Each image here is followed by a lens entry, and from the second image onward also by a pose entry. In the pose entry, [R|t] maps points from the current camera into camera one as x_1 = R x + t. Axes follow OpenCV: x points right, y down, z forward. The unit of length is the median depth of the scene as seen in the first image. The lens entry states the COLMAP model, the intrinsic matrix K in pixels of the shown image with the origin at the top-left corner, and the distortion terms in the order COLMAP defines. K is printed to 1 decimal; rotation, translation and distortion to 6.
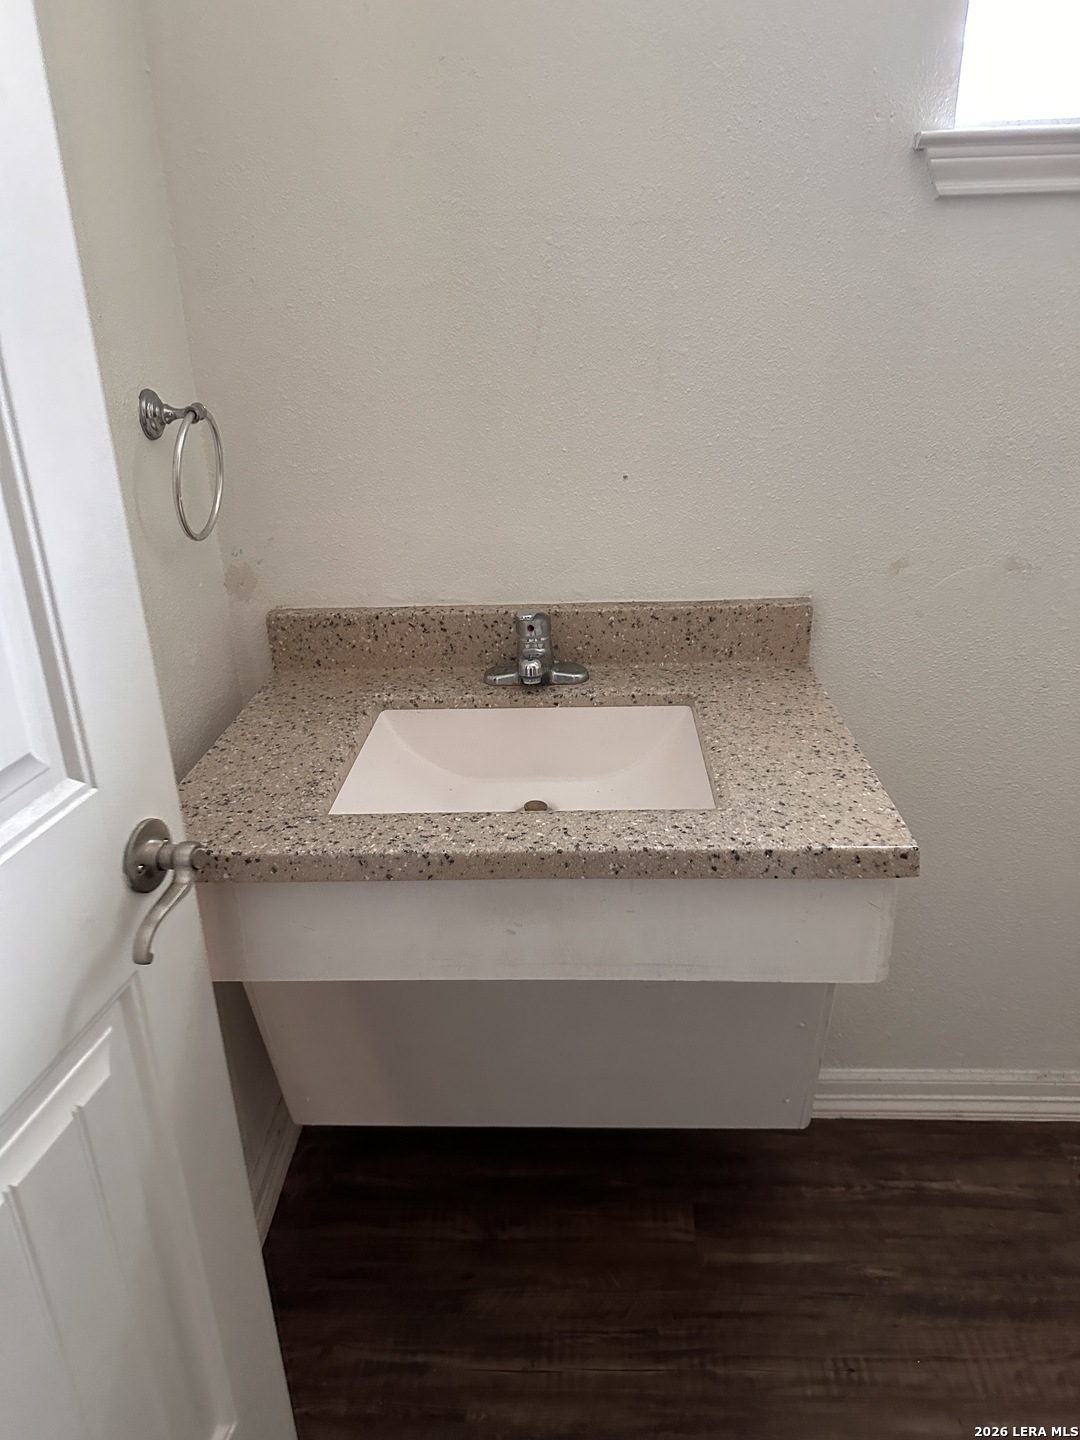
lens RADIAL K [[1004.4, 0, 533.5], [0, 1004.4, 710.8], [0, 0, 1]] dist [0.075531, -0.063712]
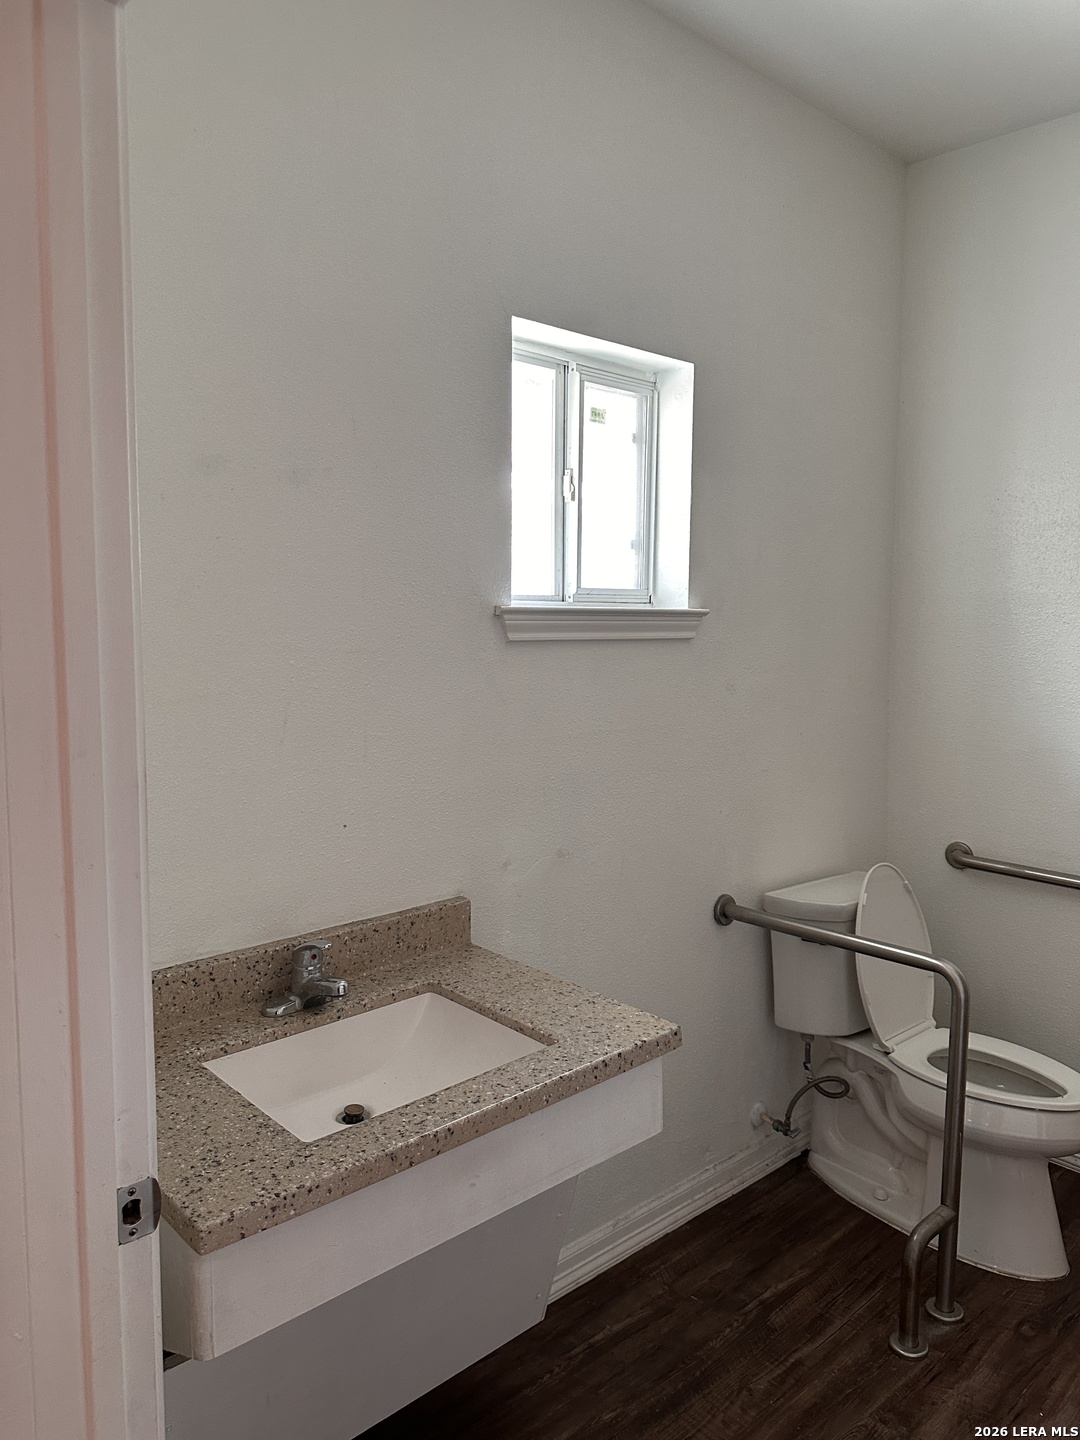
lens RADIAL K [[1004.4, 0, 534.6], [0, 1004.4, 712.9], [0, 0, 1]] dist [0.075531, -0.063712]
pose [[0.729026, -0.042898, 0.683140, -0.589201], [0.241135, 0.950148, -0.197667, -0.053630], [-0.640605, 0.308833, 0.703027, -0.108479]]
